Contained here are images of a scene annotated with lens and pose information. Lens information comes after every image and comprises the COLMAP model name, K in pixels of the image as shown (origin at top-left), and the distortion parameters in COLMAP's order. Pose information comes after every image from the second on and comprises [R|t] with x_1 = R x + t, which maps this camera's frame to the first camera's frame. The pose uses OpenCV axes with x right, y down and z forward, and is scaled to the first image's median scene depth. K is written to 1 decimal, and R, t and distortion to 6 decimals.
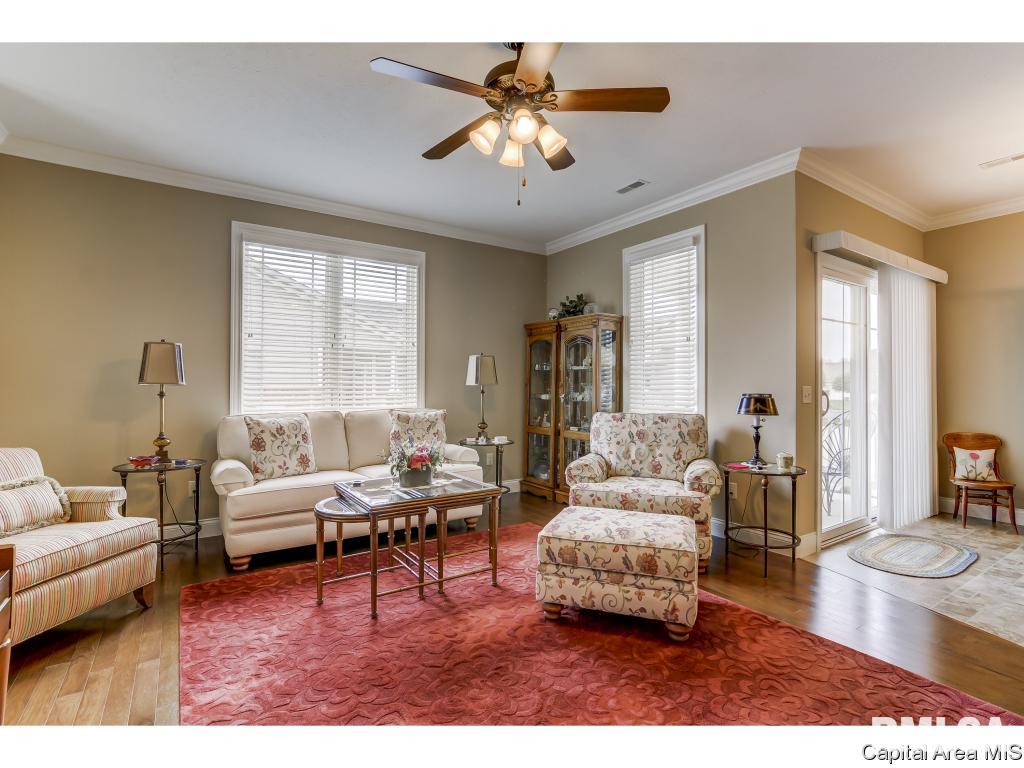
lens RADIAL K [[493.2, 0, 509.6], [0, 493.2, 382.2], [0, 0, 1]] dist [-0.013311, 0.004527]
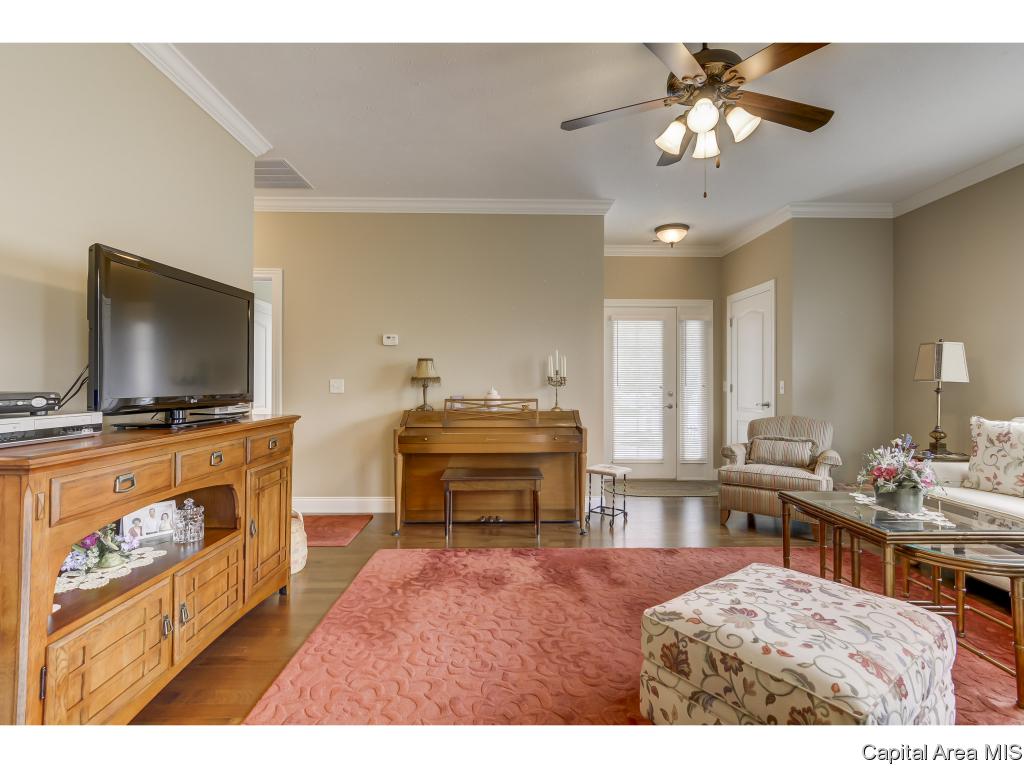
lens RADIAL K [[493.2, 0, 513.7], [0, 493.2, 383.0], [0, 0, 1]] dist [-0.013311, 0.004527]
pose [[-0.551773, -0.002822, -0.833990, 0.585801], [0.006984, 0.999944, -0.008004, 0.007350], [0.833965, -0.010241, -0.551722, 0.671988]]
